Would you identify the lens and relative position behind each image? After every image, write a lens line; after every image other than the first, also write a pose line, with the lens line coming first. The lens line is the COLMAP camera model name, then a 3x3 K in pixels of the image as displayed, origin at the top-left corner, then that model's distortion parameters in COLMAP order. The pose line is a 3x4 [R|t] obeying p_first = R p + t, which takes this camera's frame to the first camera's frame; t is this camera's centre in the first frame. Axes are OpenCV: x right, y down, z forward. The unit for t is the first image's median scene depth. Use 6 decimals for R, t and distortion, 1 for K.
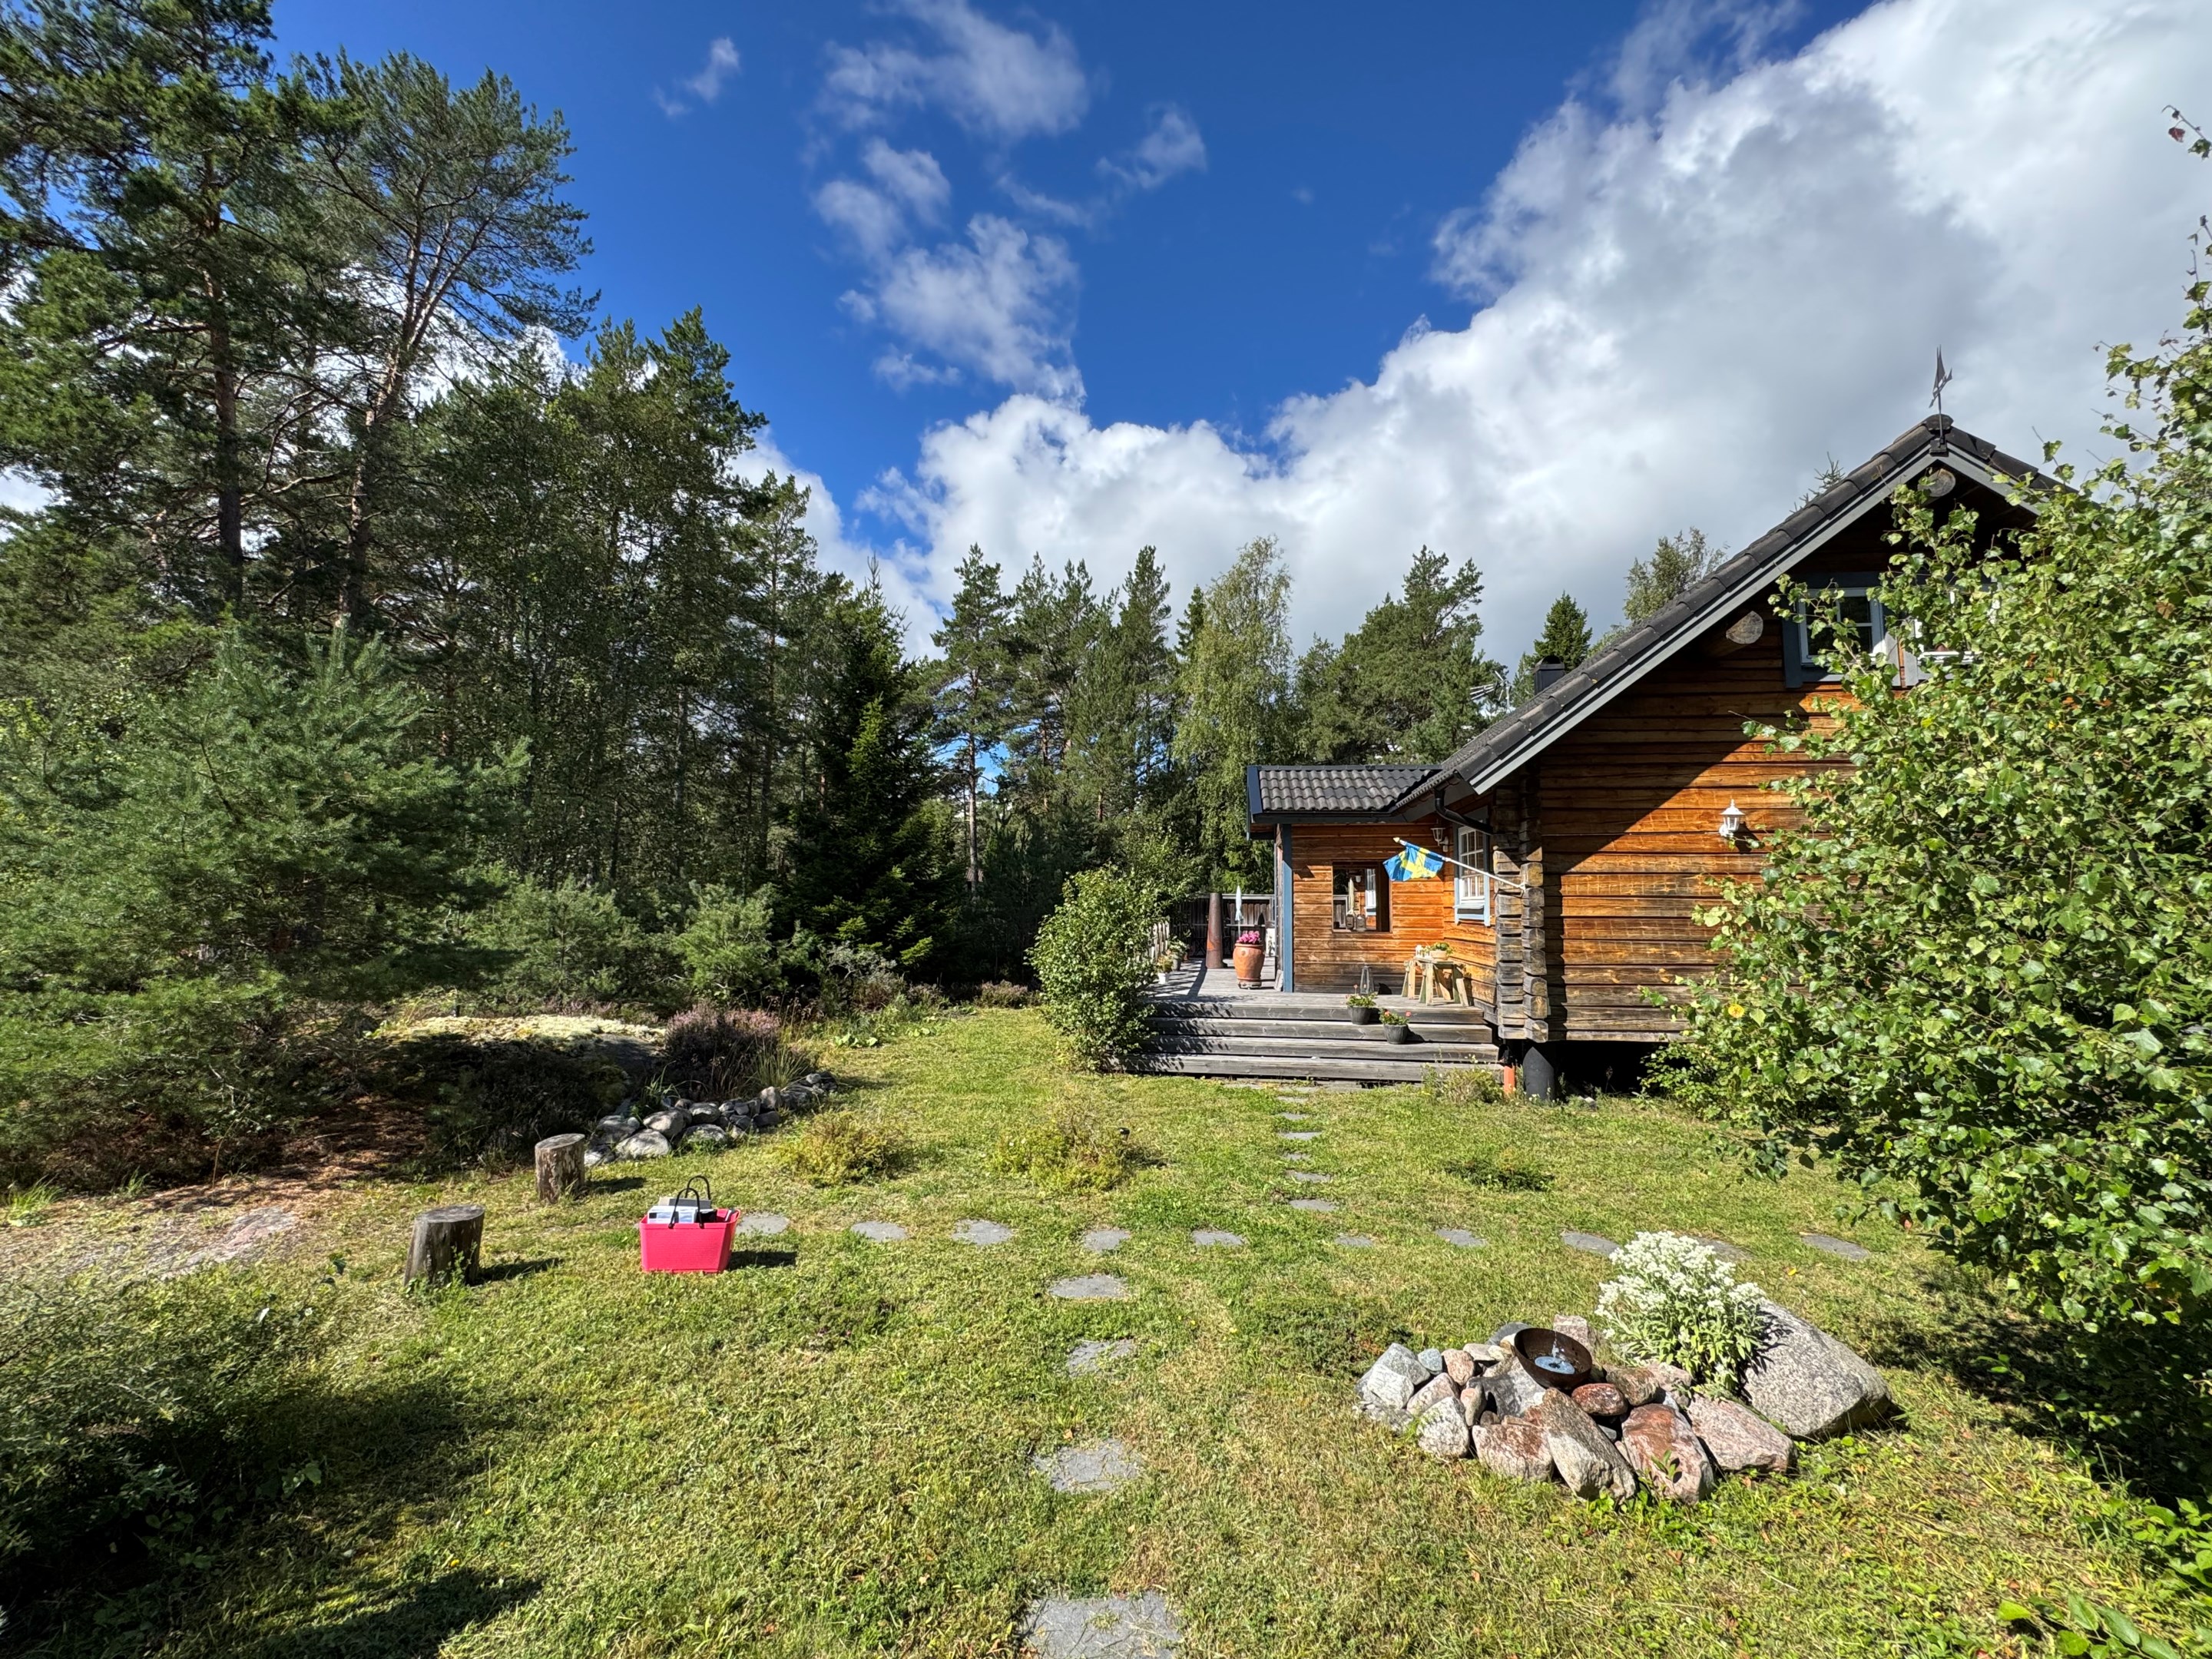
lens RADIAL K [[880.1, 0, 1106.0], [0, 880.1, 829.5], [0, 0, 1]] dist [-0.001760, 0.000250]
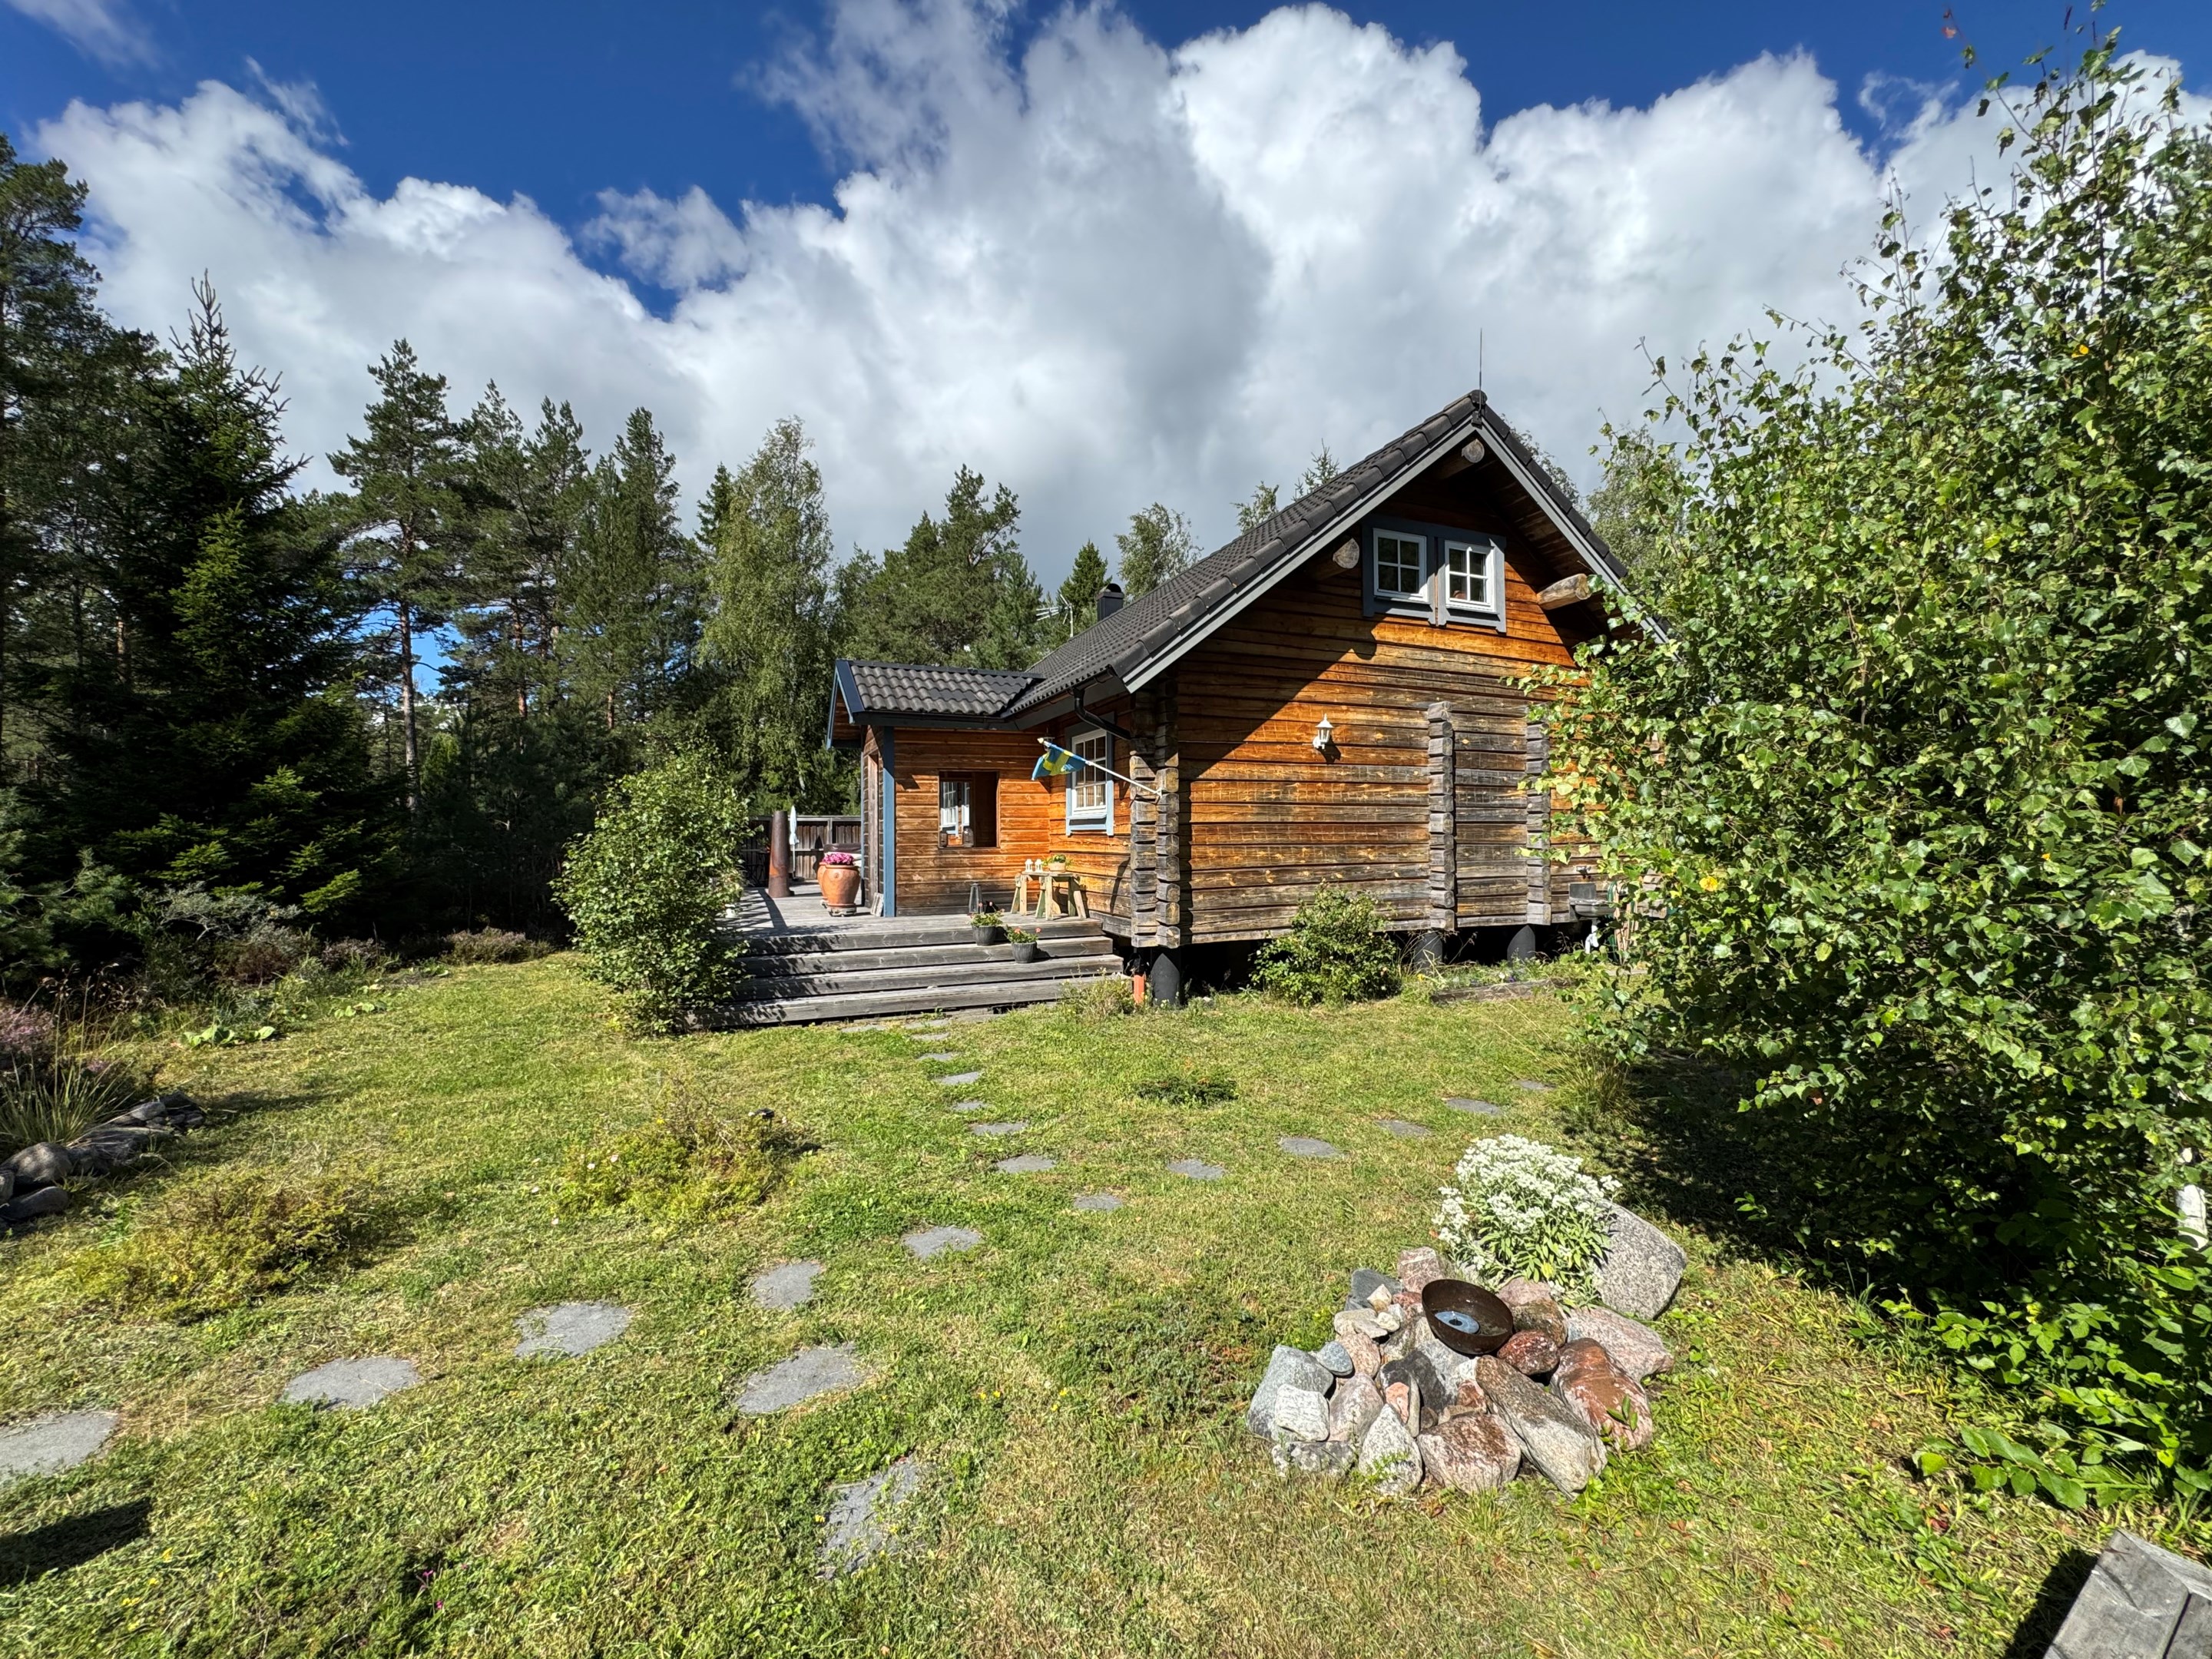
lens RADIAL K [[880.1, 0, 1106.0], [0, 880.1, 829.5], [0, 0, 1]] dist [-0.001760, 0.000250]
pose [[0.862546, -0.012901, 0.505815, -0.072616], [-0.028286, 0.996882, 0.073662, 0.034977], [-0.505188, -0.077844, 0.859491, 0.184007]]
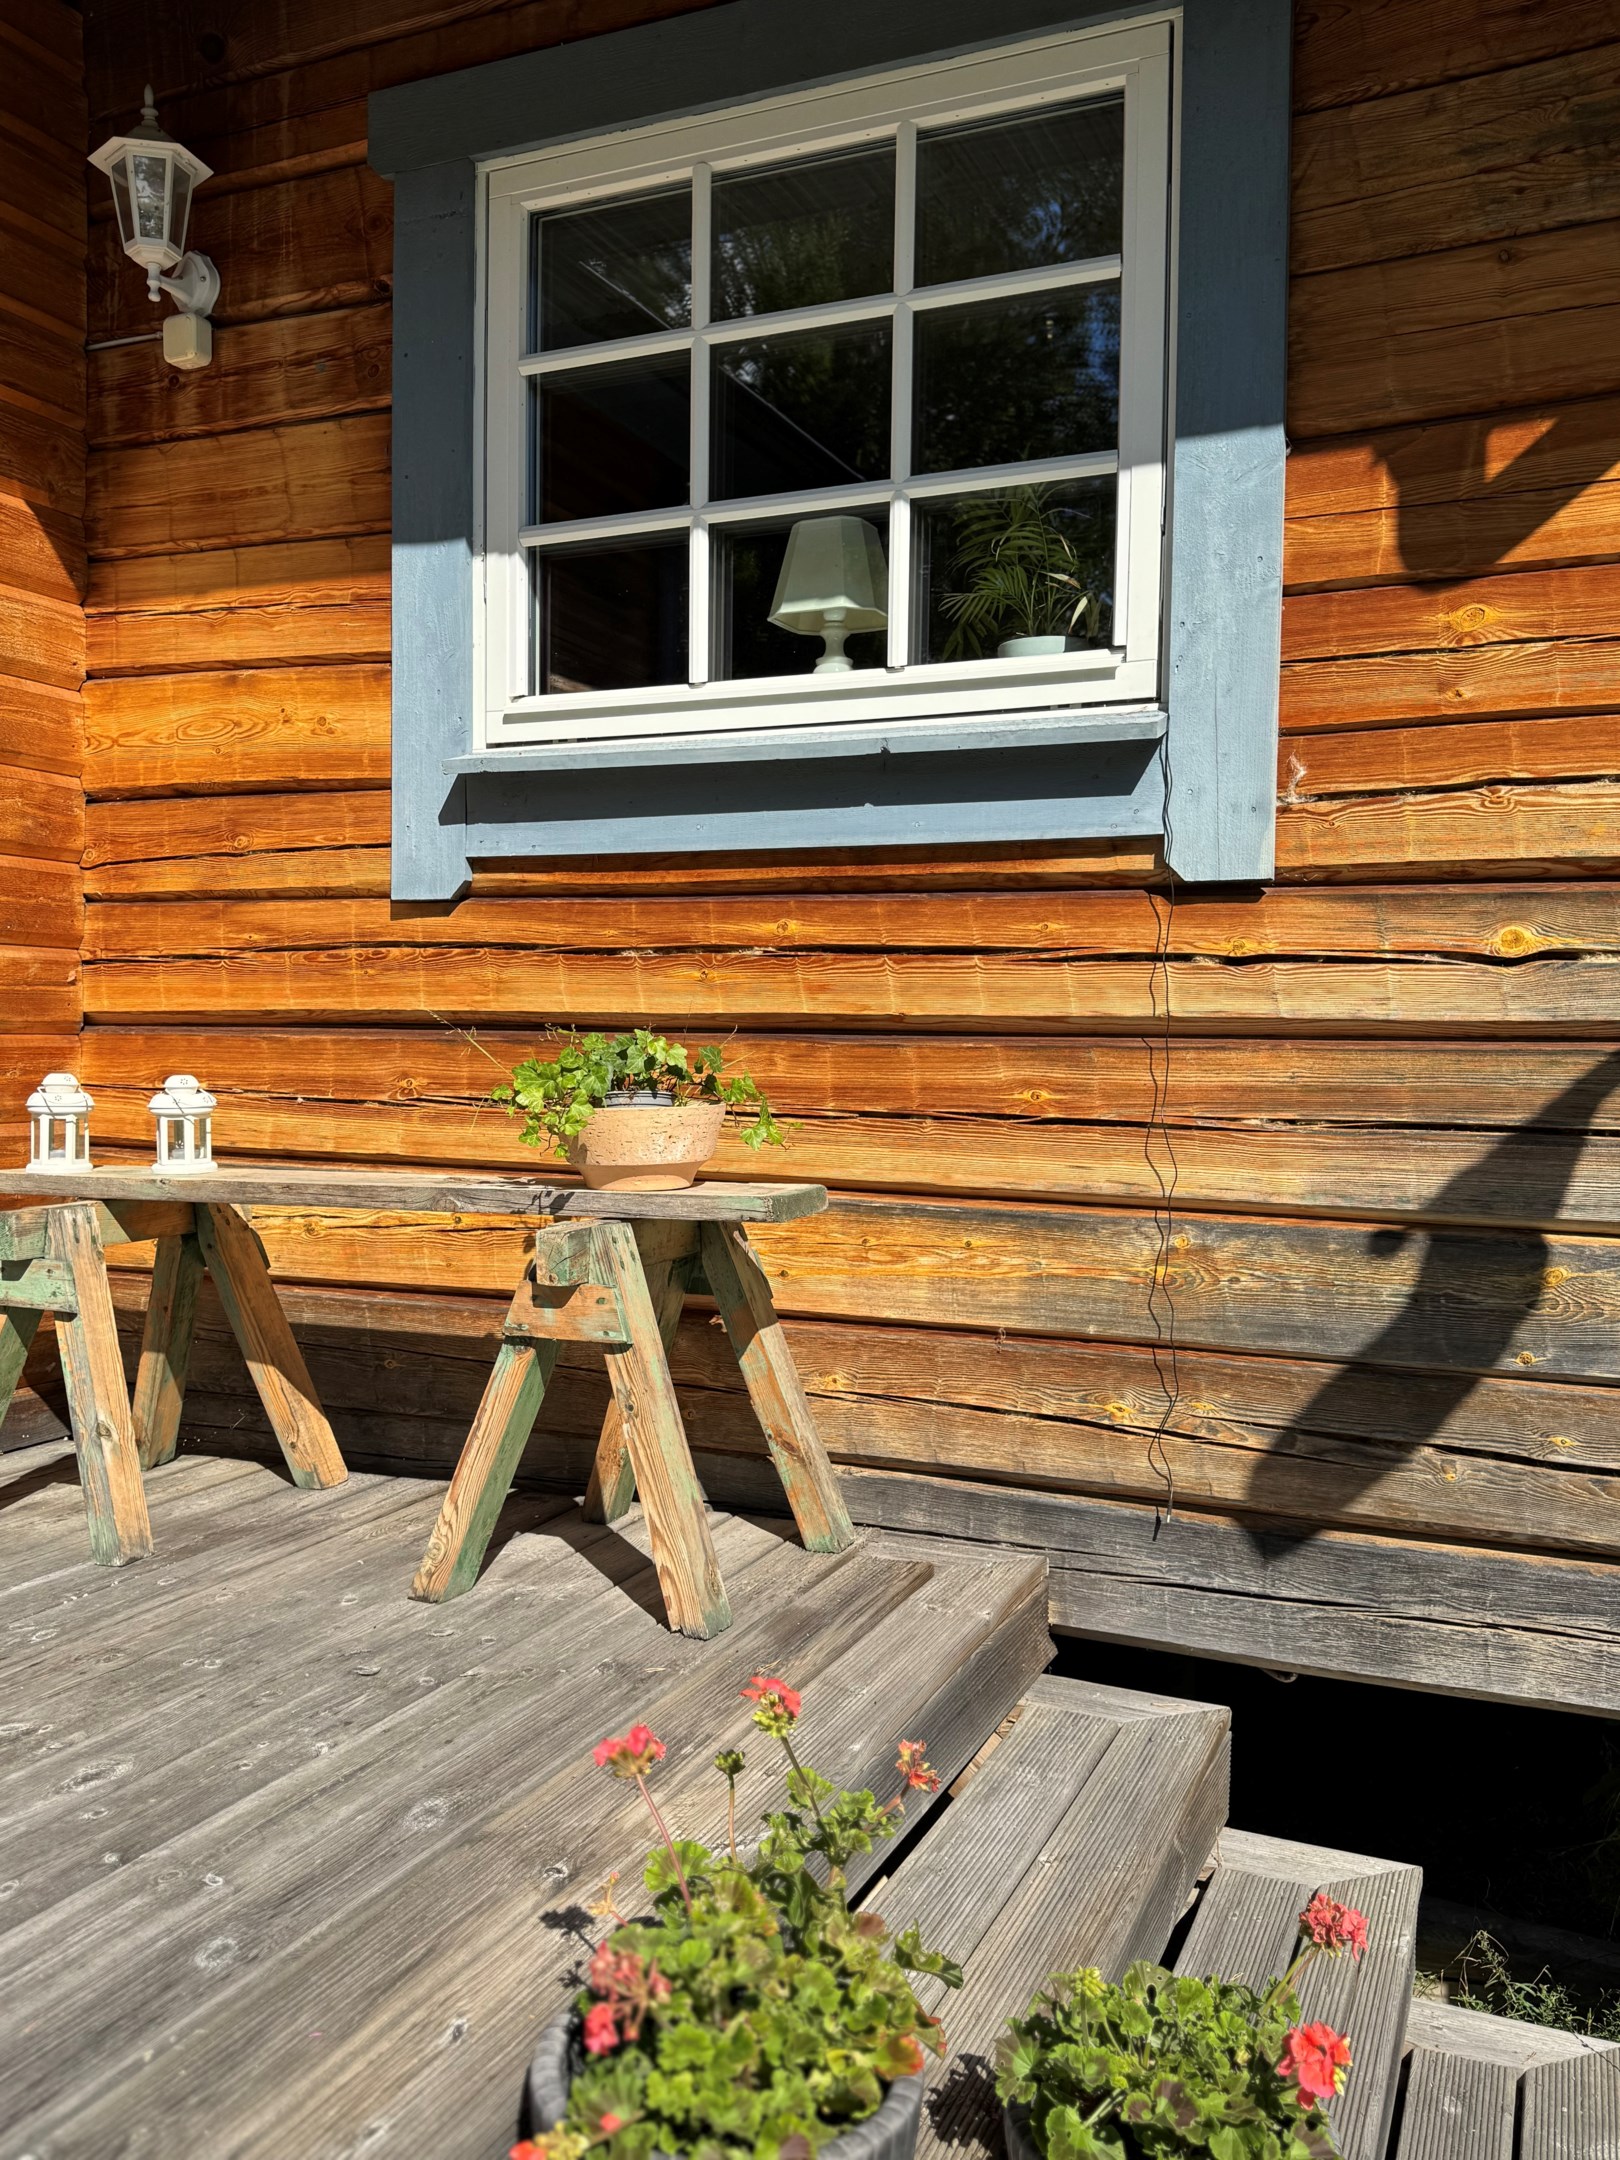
lens RADIAL K [[1770.1, 0, 810.0], [0, 1770.1, 1080.0], [0, 0, 1]] dist [0.006143, 0.001759]
pose [[0.290747, -0.033505, 0.956213, 0.203991], [-0.092570, 0.993713, 0.062966, 0.142493], [-0.952312, -0.106824, 0.285817, 1.105225]]
